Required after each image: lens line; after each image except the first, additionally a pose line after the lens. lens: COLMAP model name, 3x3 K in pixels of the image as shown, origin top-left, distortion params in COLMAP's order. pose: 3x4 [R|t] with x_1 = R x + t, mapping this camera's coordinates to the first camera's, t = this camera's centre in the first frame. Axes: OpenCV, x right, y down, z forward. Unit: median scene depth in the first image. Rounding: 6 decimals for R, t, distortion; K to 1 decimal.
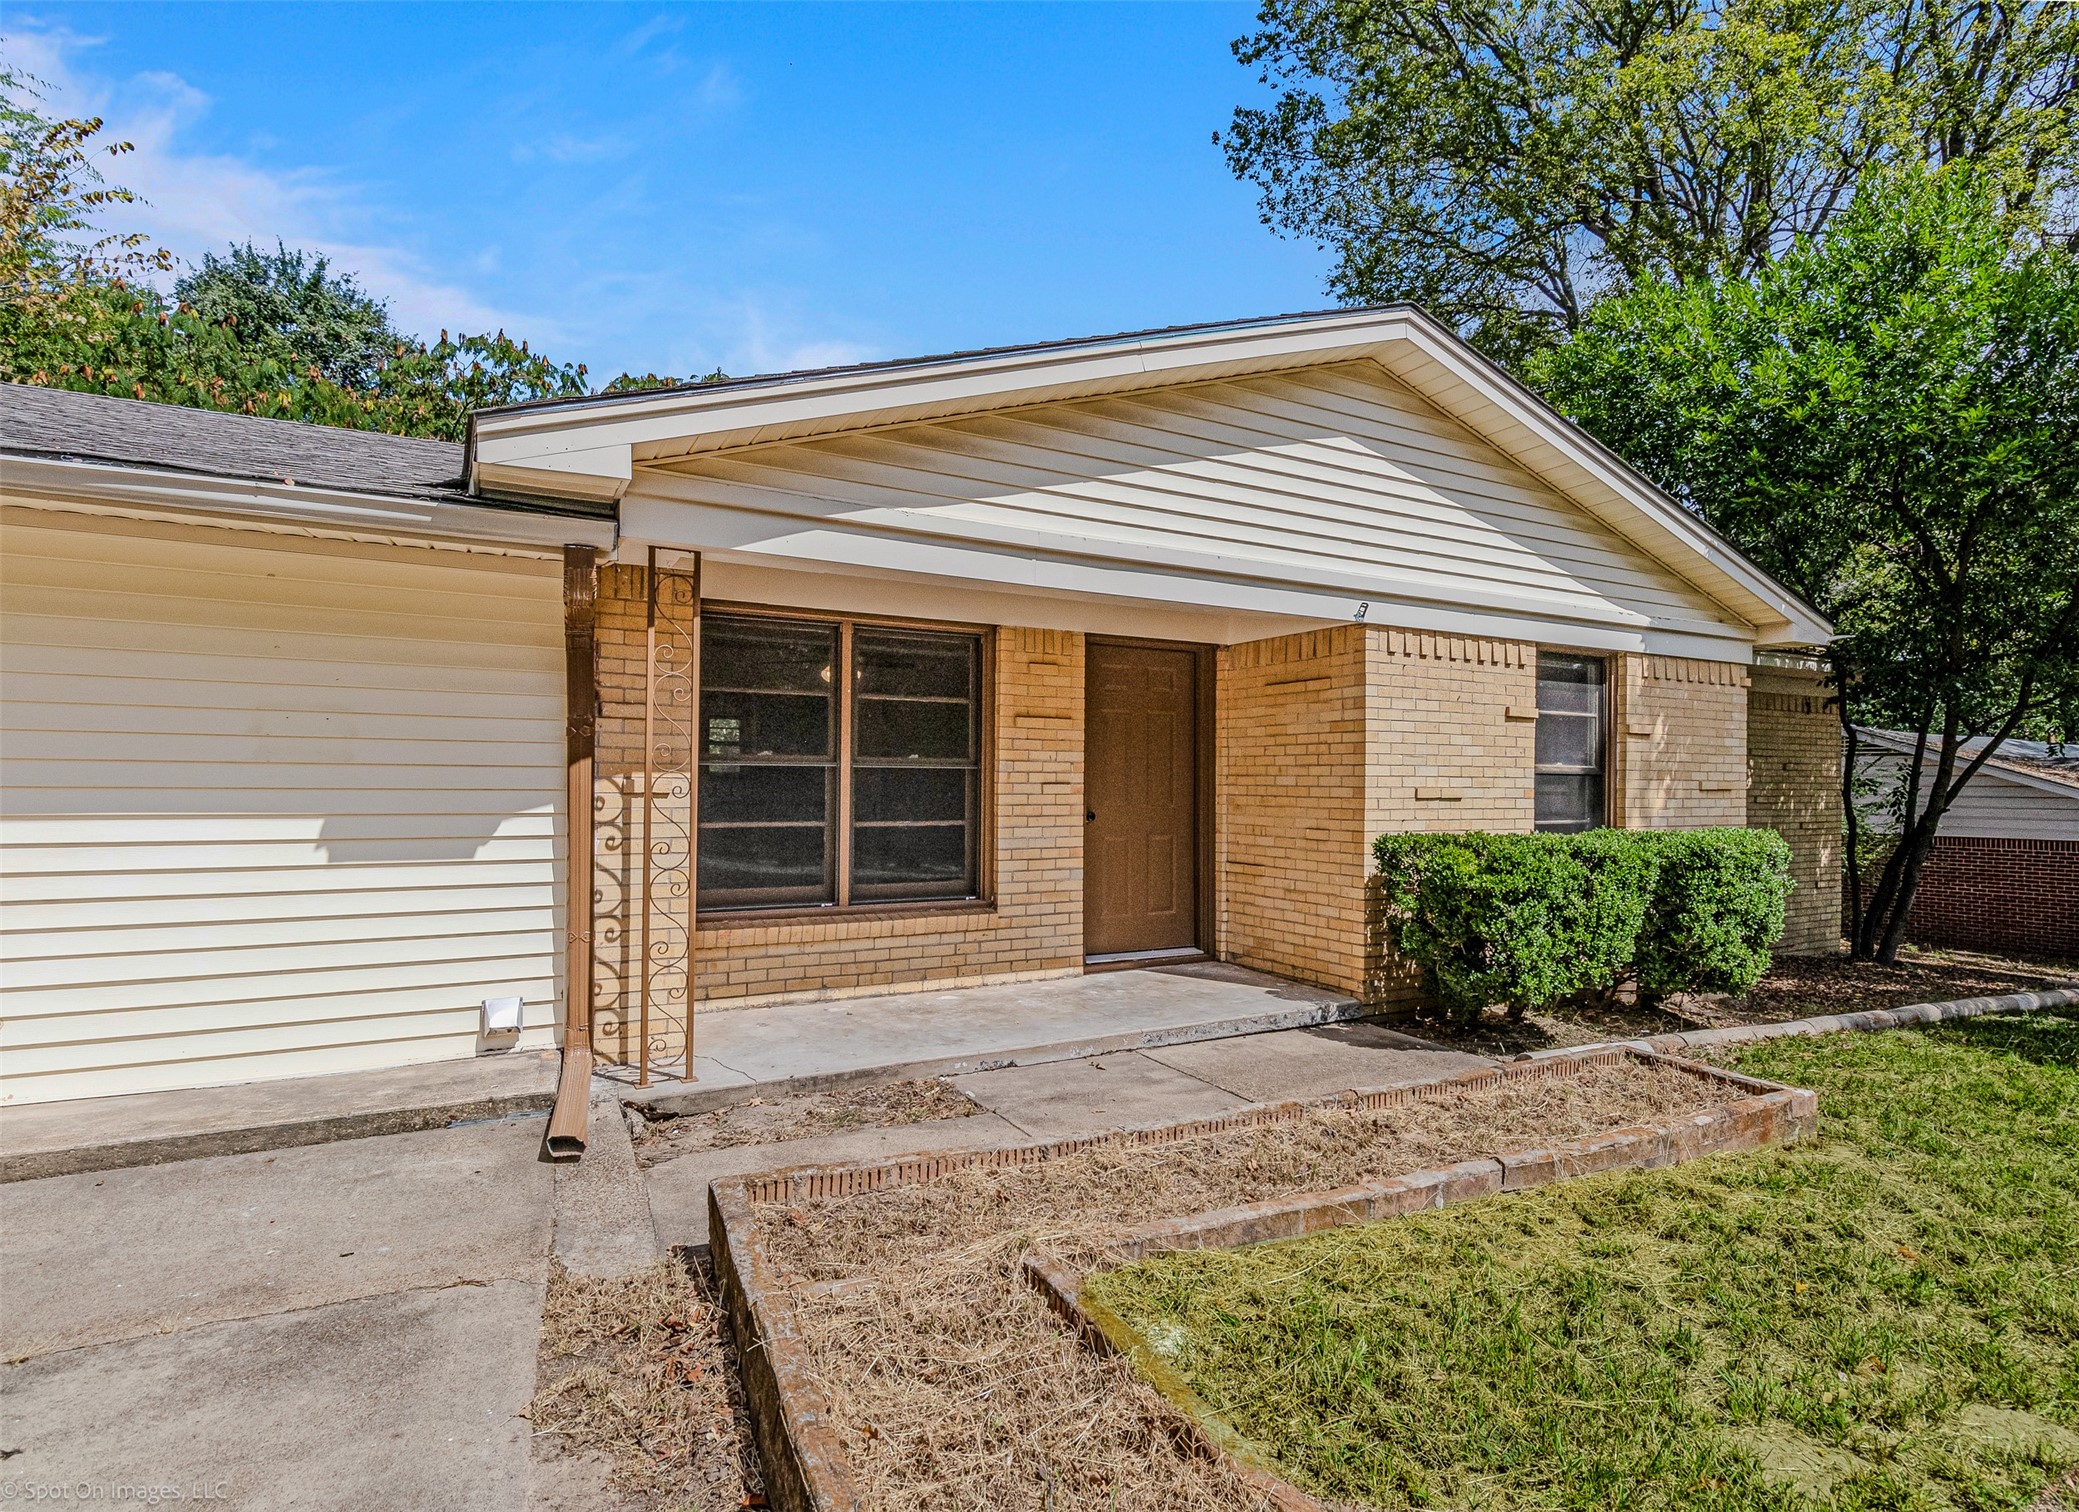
lens RADIAL K [[1098.2, 0, 1088.7], [0, 1098.2, 767.8], [0, 0, 1]] dist [0.014285, 0.000314]
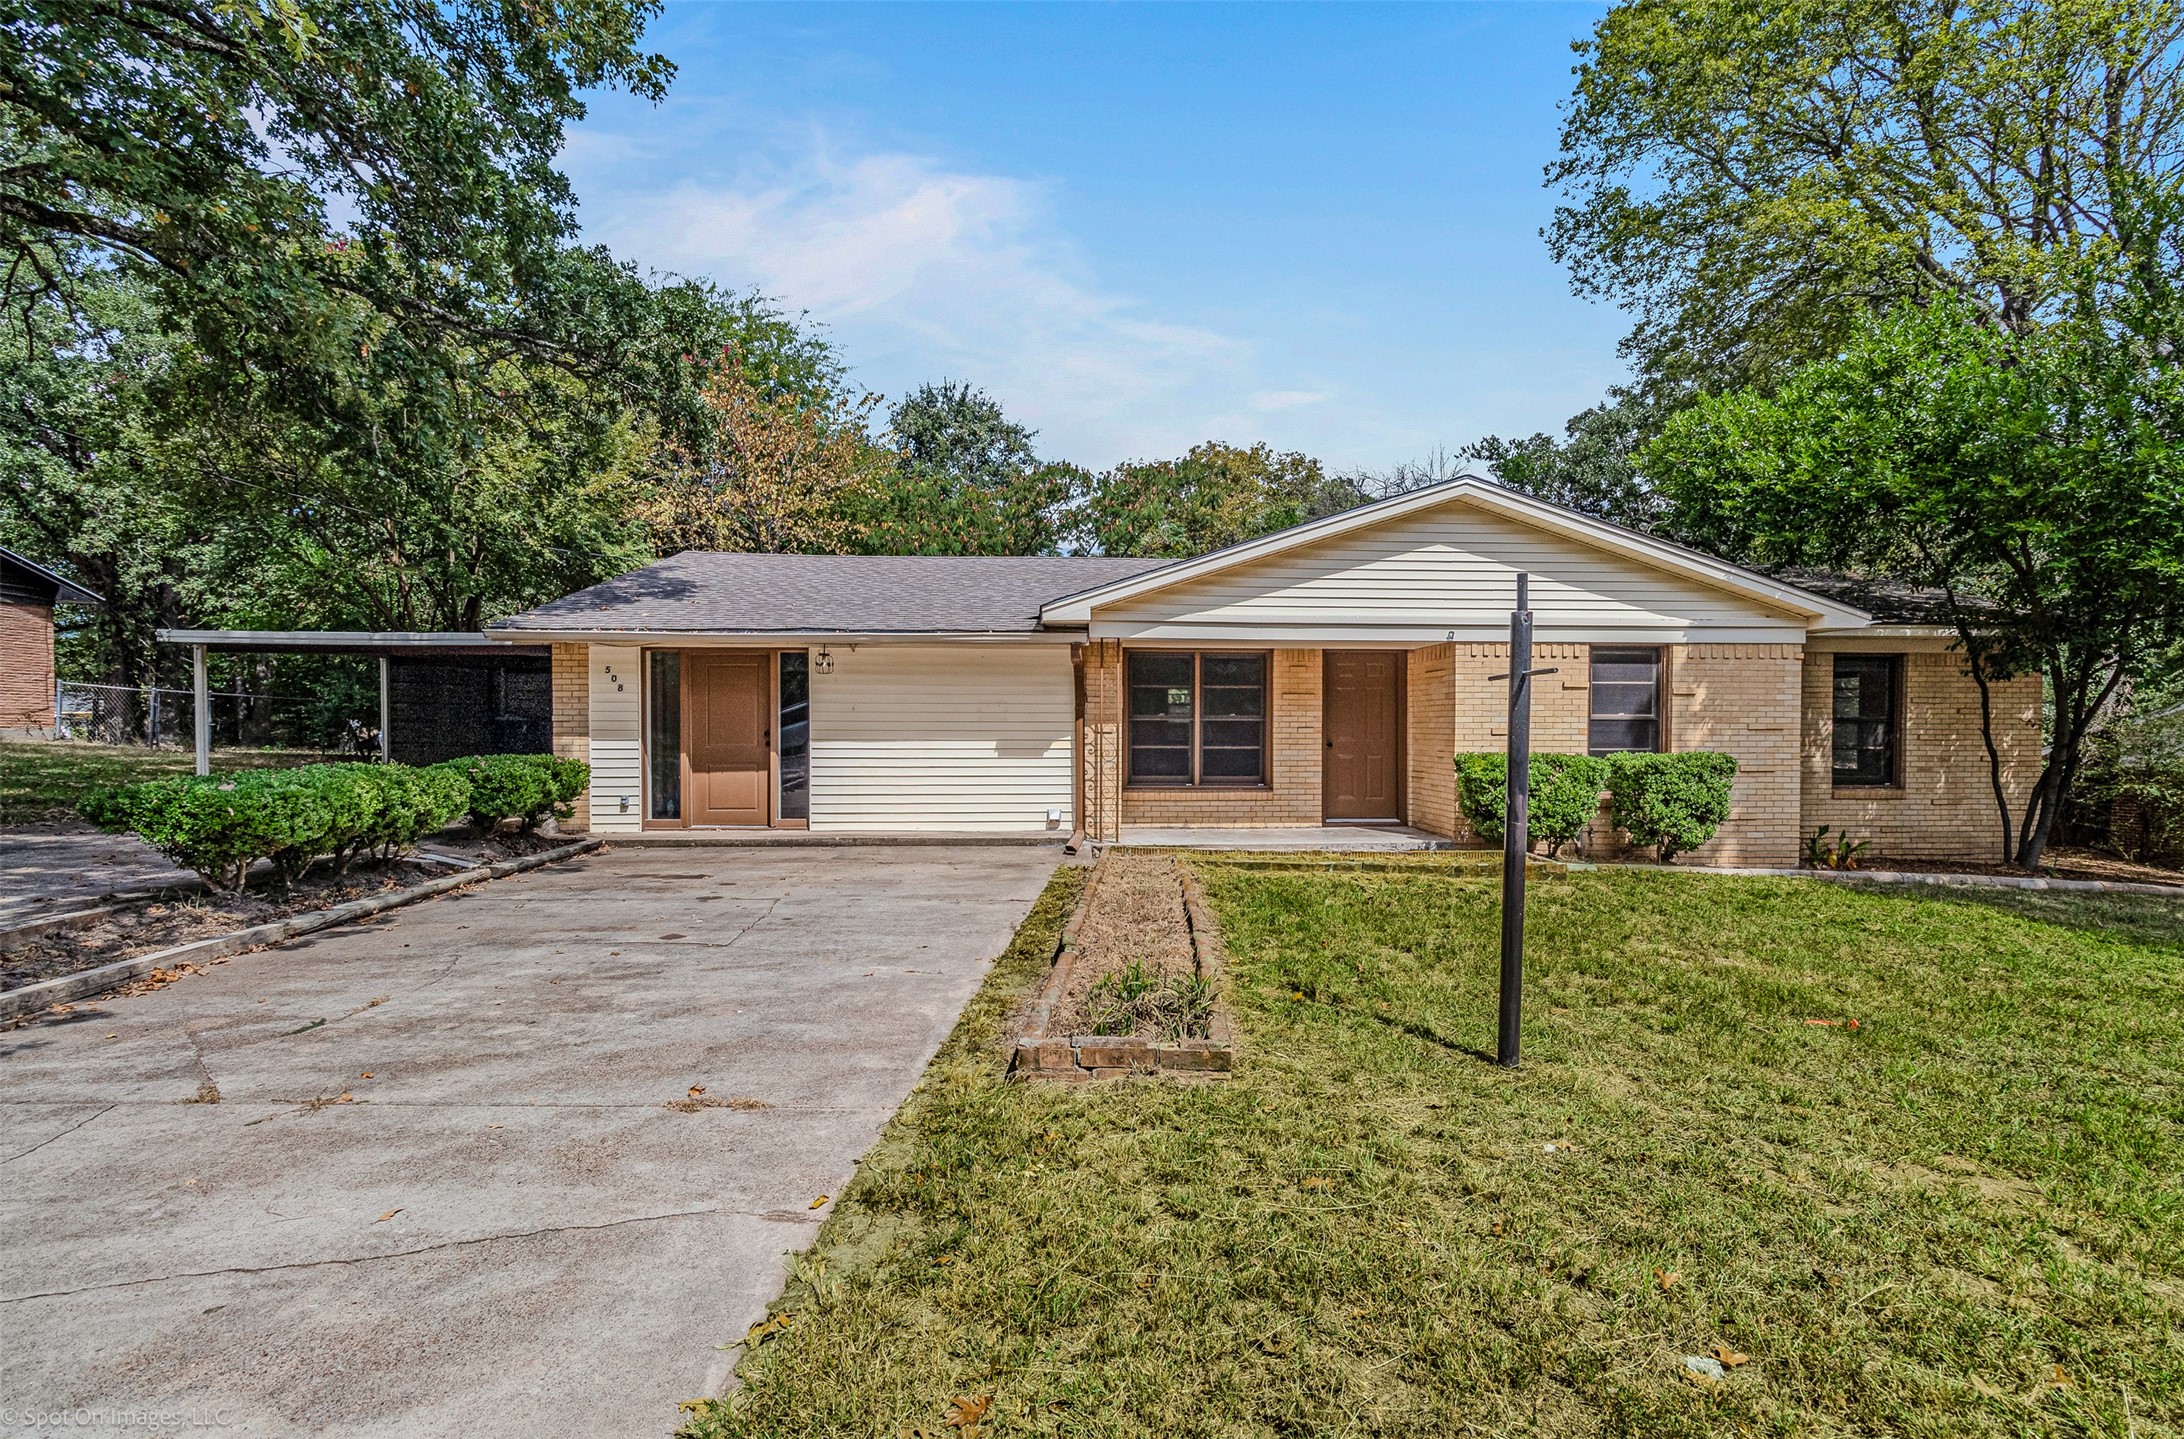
lens RADIAL K [[1103.8, 0, 1092.0], [0, 1103.8, 719.5], [0, 0, 1]] dist [-0.002170, -0.000152]
pose [[0.886180, -0.009090, -0.463252, 0.559846], [0.011962, 0.999923, 0.003260, -0.011109], [0.463187, -0.008430, 0.886221, -0.939513]]
